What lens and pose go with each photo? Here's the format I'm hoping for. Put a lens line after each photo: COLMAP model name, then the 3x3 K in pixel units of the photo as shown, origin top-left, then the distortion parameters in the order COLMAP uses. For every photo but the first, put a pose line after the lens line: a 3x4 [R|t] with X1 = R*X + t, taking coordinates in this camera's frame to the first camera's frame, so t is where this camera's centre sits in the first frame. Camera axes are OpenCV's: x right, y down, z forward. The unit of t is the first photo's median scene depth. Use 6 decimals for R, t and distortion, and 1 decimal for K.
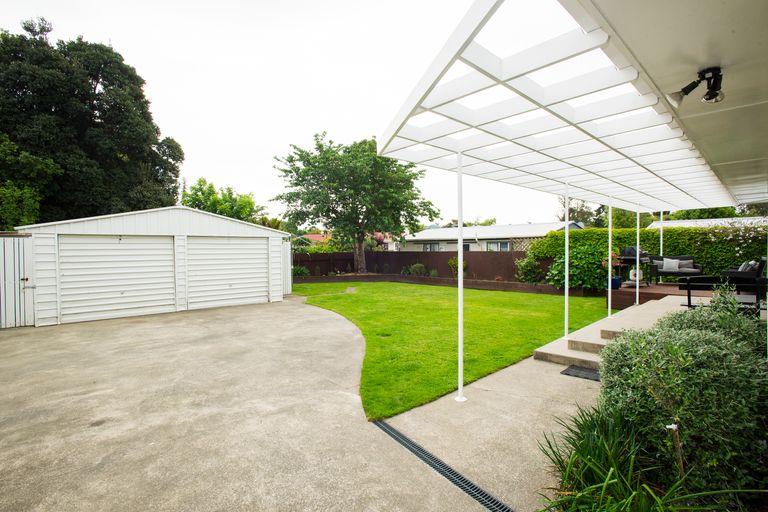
lens RADIAL K [[369.8, 0, 385.2], [0, 369.8, 254.5], [0, 0, 1]] dist [-0.017773, 0.007593]
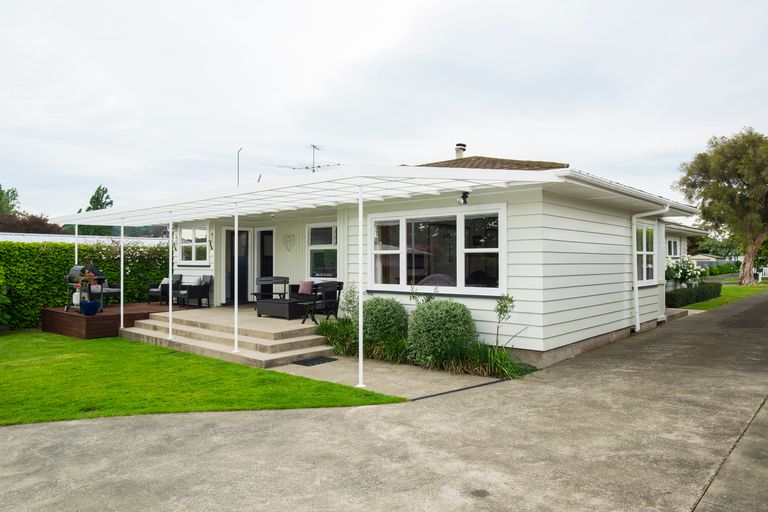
lens RADIAL K [[508.3, 0, 376.2], [0, 508.3, 254.4], [0, 0, 1]] dist [-0.006792, 0.023446]
pose [[-0.064867, 0.029843, 0.997448, -1.450545], [0.020780, 0.999376, -0.028549, 0.008771], [-0.997678, 0.018875, -0.065447, 1.021421]]
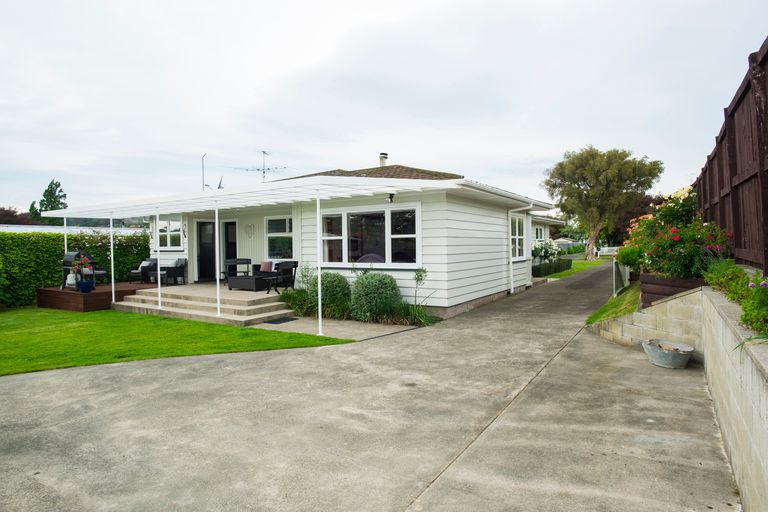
lens RADIAL K [[428.2, 0, 367.5], [0, 428.2, 249.3], [0, 0, 1]] dist [-0.025359, 0.001909]
pose [[-0.199509, 0.010663, 0.979838, -1.715375], [0.033714, 0.999423, -0.004011, 0.017695], [-0.979316, 0.032234, -0.199753, 1.133574]]
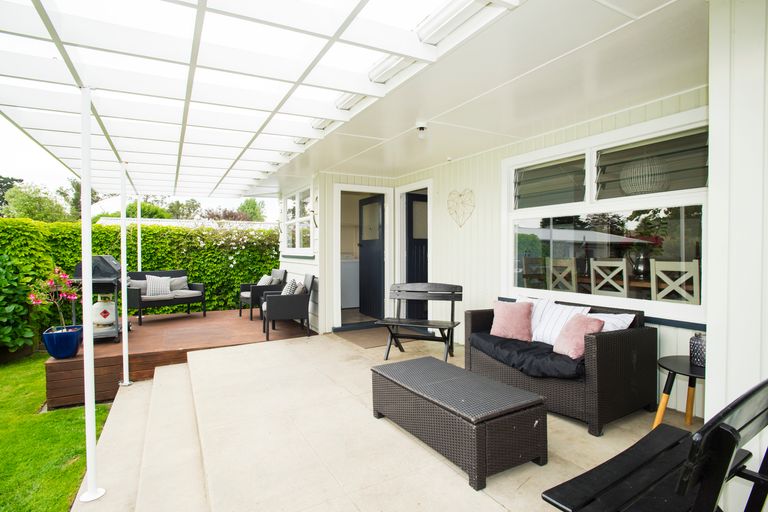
lens RADIAL K [[404.3, 0, 382.2], [0, 404.3, 256.9], [0, 0, 1]] dist [-0.001858, -0.000323]
pose [[0.264688, -0.003029, 0.964329, 0.667653], [0.016133, 0.999869, -0.001287, -0.031089], [-0.964199, 0.015898, 0.264702, 1.281591]]
